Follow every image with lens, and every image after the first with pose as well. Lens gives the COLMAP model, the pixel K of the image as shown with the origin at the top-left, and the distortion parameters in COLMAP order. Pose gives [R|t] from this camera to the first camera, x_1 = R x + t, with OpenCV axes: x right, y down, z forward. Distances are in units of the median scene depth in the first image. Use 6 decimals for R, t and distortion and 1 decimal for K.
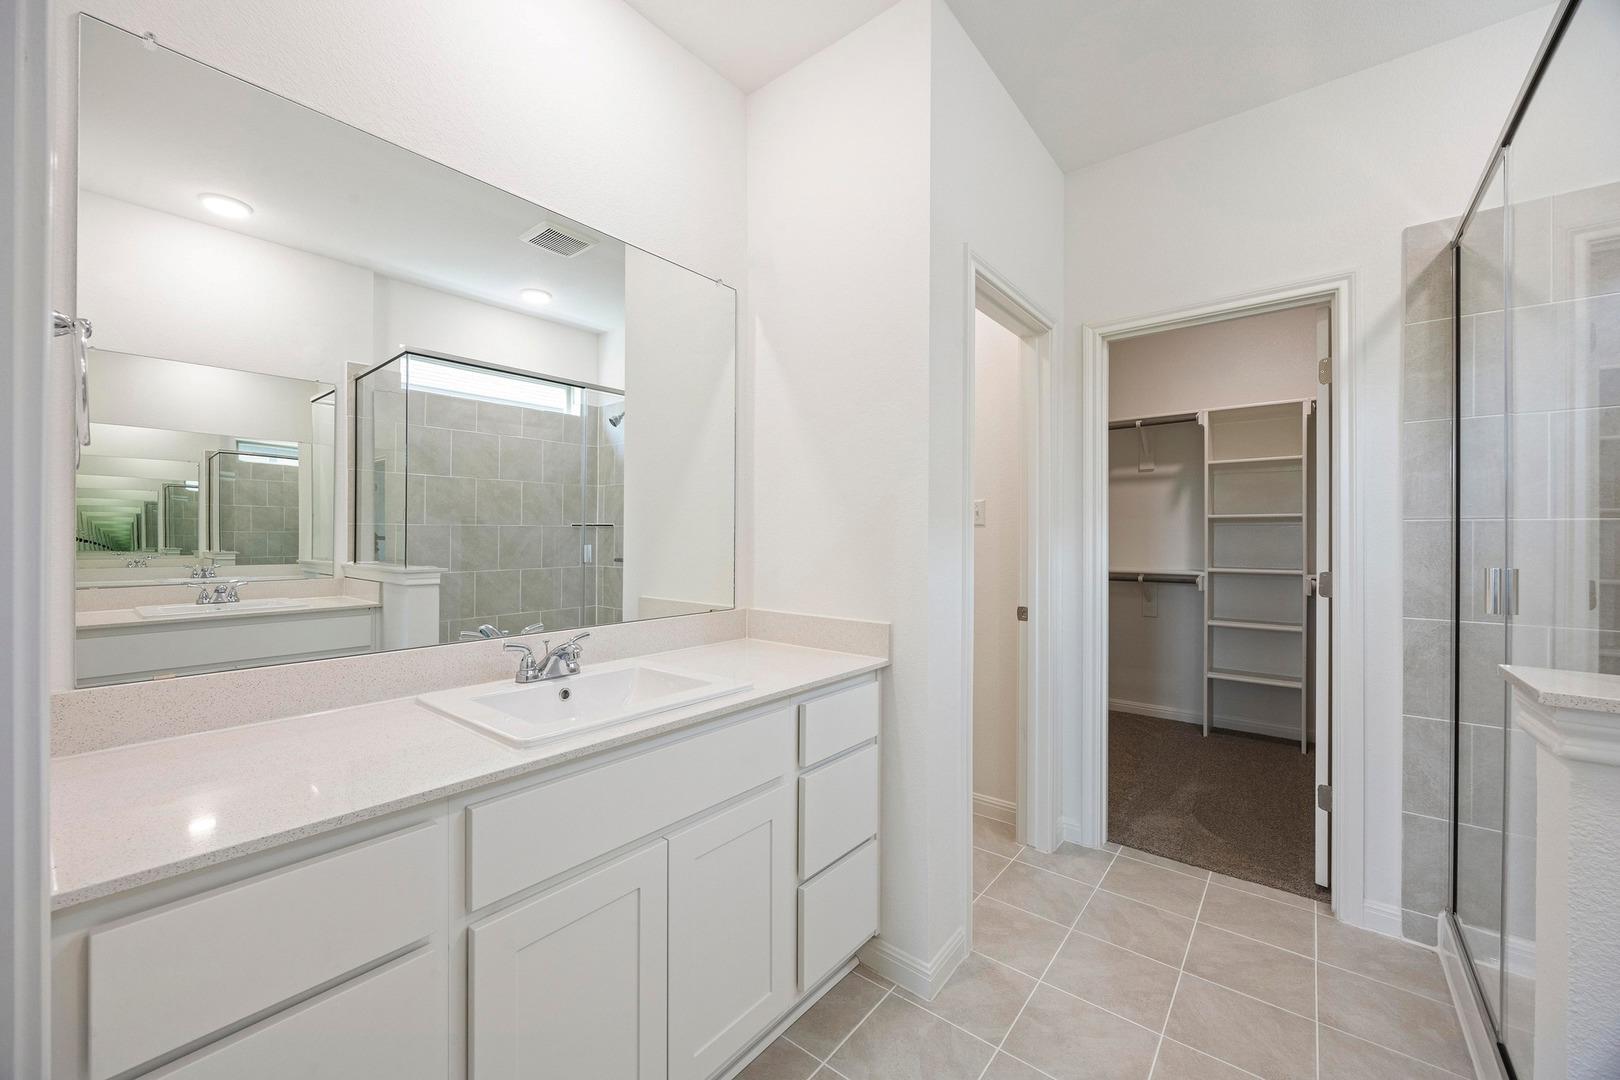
lens RADIAL K [[621.6, 0, 807.8], [0, 621.6, 537.6], [0, 0, 1]] dist [-0.002850, -0.000102]
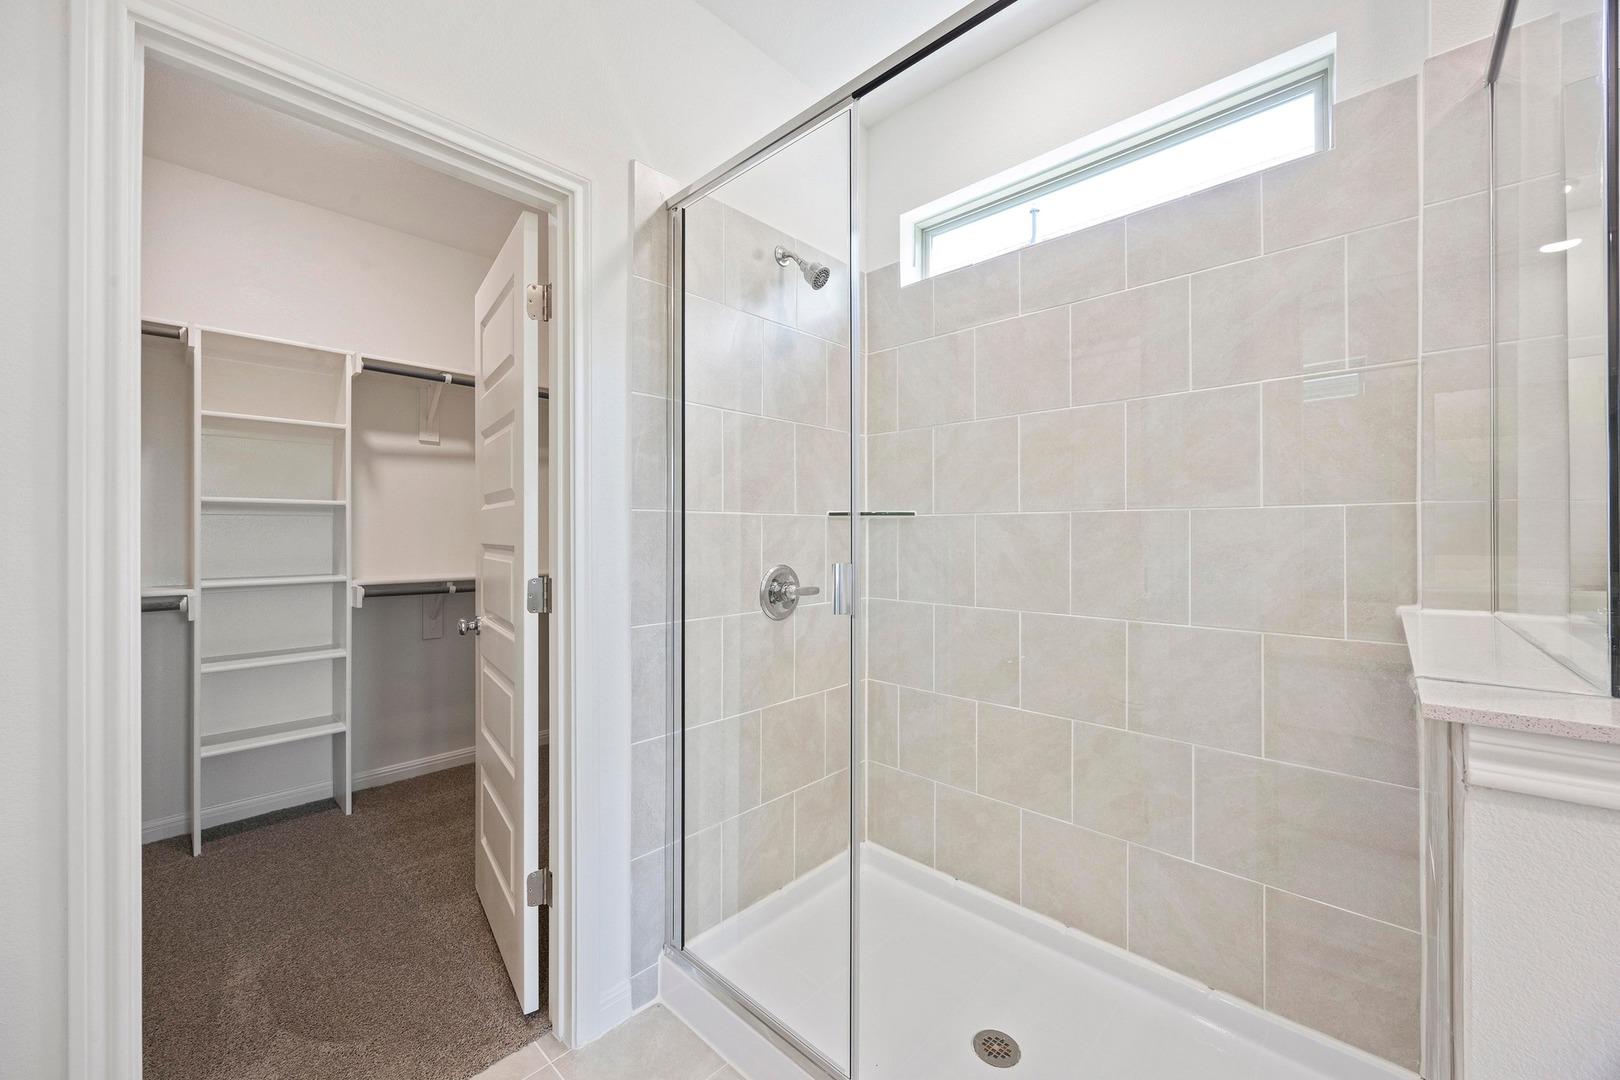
lens RADIAL K [[621.6, 0, 802.3], [0, 621.6, 533.3], [0, 0, 1]] dist [-0.002850, -0.000102]
pose [[0.077991, 0.000116, 0.996954, 0.142942], [0.003234, 0.999995, -0.000369, 0.004482], [-0.996949, 0.003253, 0.077991, 0.676865]]
